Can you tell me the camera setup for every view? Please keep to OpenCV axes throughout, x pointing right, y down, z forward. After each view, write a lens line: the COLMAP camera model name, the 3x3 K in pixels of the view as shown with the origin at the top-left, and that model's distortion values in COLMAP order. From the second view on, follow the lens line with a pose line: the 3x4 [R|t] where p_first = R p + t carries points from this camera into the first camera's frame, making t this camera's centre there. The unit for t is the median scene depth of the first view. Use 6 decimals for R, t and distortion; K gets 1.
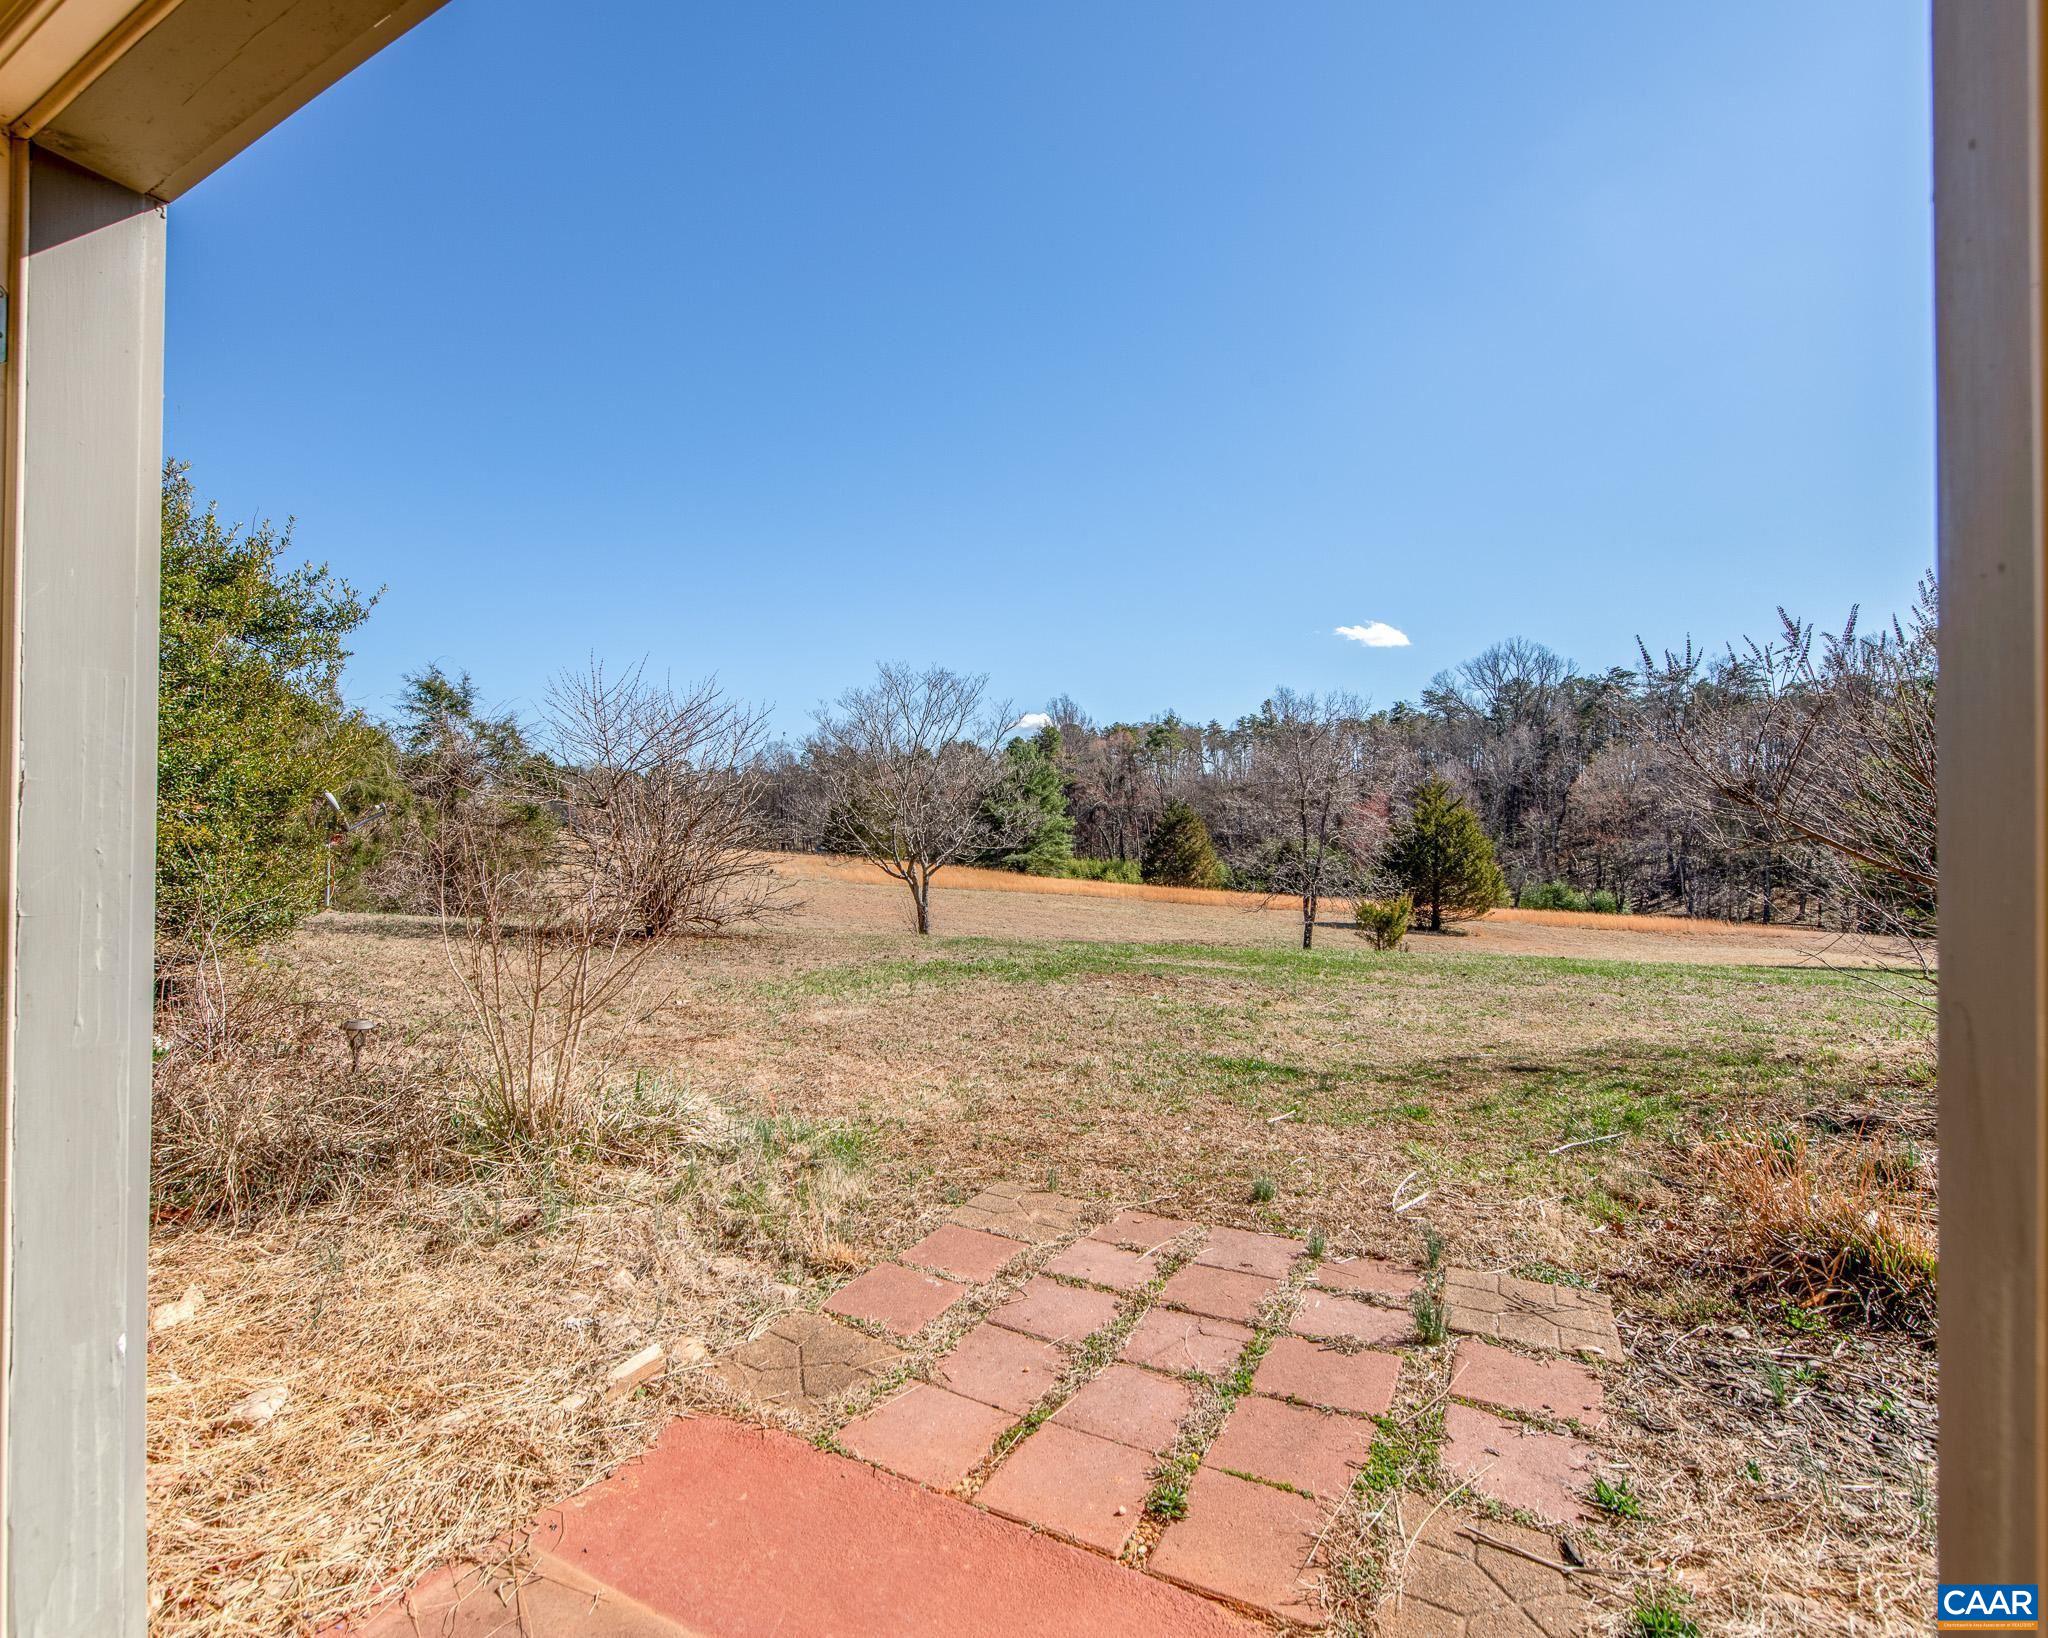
lens RADIAL K [[956.9, 0, 1018.8], [0, 956.9, 832.1], [0, 0, 1]] dist [-0.003369, -0.000602]
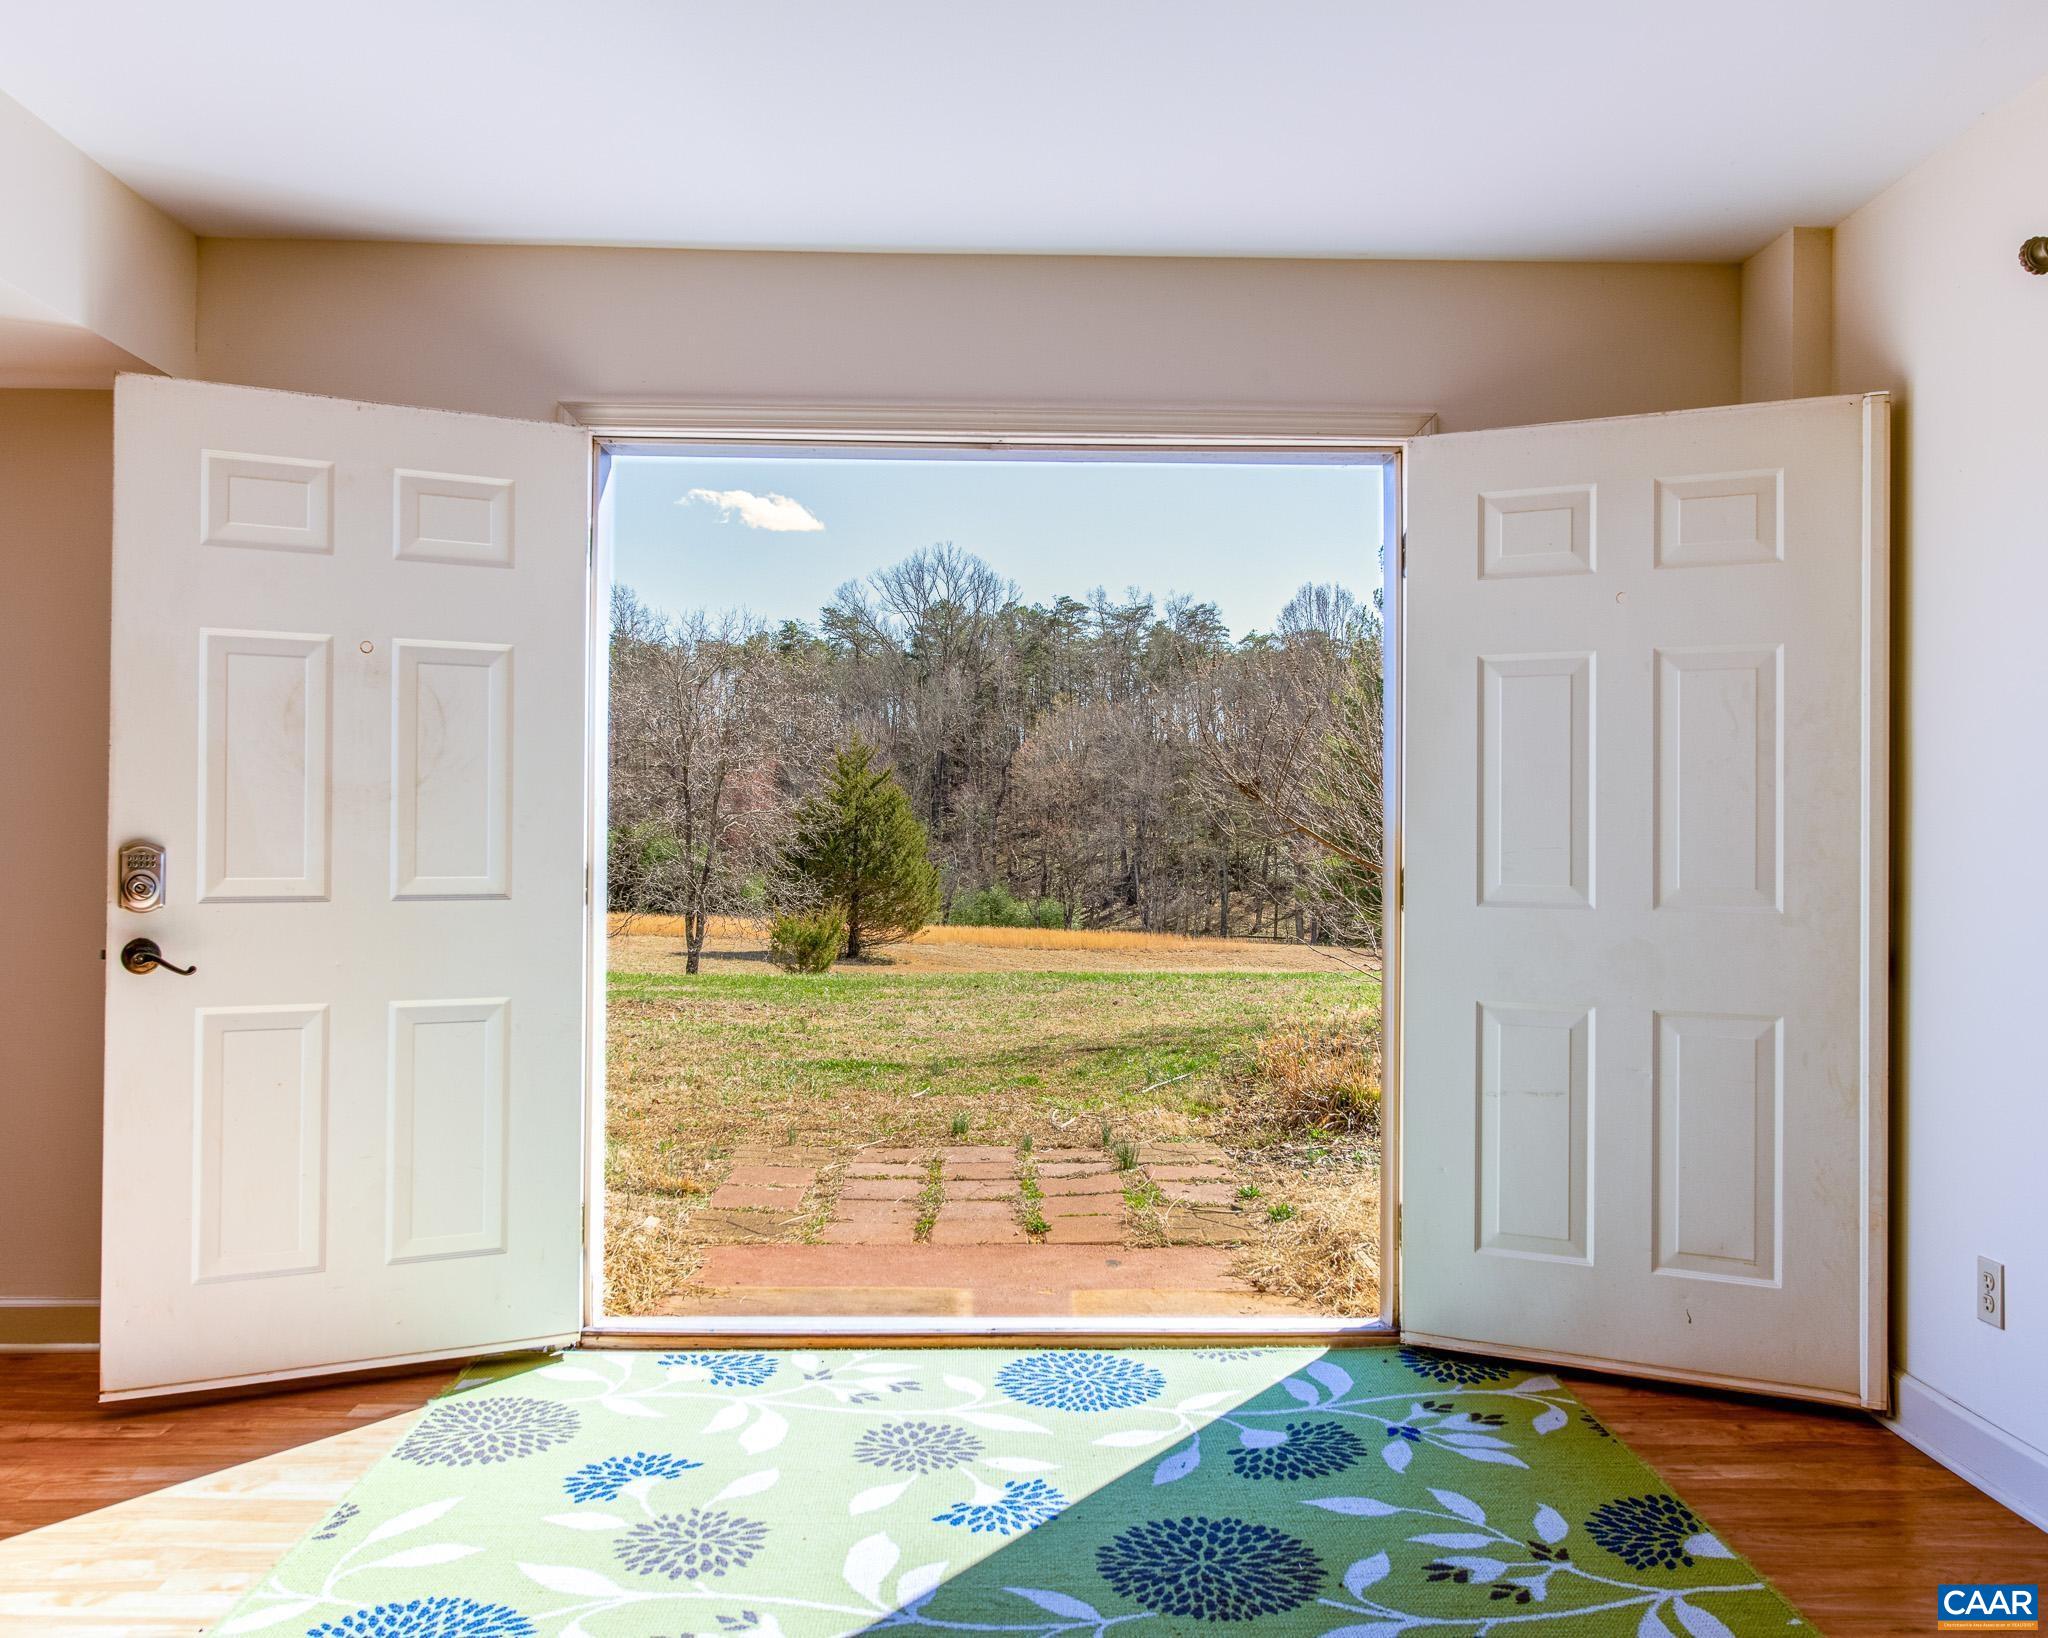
lens RADIAL K [[1678.1, 0, 1023.1], [0, 1678.1, 818.3], [0, 0, 1]] dist [0.005476, 0.000213]
pose [[0.850172, 0.009562, 0.526418, -0.090187], [-0.011284, 0.999936, 0.000061, -0.001038], [-0.526384, -0.005992, 0.850226, -0.093907]]
